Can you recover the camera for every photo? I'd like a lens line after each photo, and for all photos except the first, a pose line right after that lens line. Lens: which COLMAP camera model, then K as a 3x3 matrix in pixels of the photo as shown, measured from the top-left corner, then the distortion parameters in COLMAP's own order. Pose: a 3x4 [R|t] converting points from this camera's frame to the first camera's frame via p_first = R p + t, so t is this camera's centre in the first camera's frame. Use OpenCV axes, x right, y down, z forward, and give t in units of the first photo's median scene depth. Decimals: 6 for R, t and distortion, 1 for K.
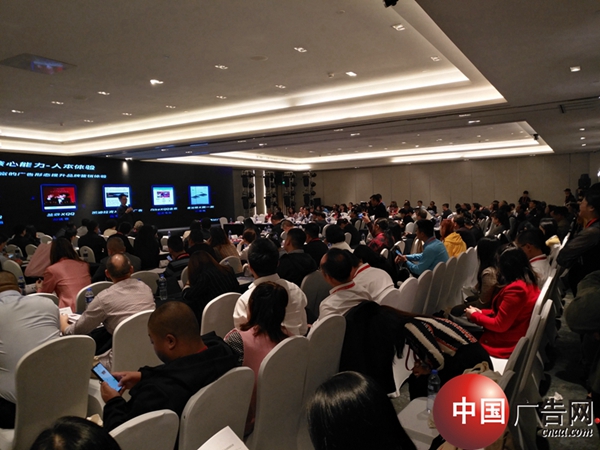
lens RADIAL K [[483.6, 0, 300.0], [0, 483.6, 225.0], [0, 0, 1]] dist [-0.001395, 0.054608]
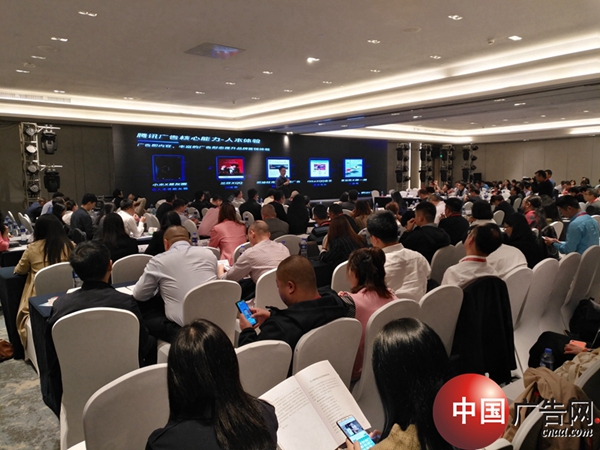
lens RADIAL K [[518.5, 0, 300.0], [0, 518.5, 225.0], [0, 0, 1]] dist [0.003670, -0.003758]
pose [[0.936790, 0.053367, -0.345798, 0.079673], [-0.037587, 0.997930, 0.052186, 0.006544], [0.347867, -0.035890, 0.936857, -0.080019]]
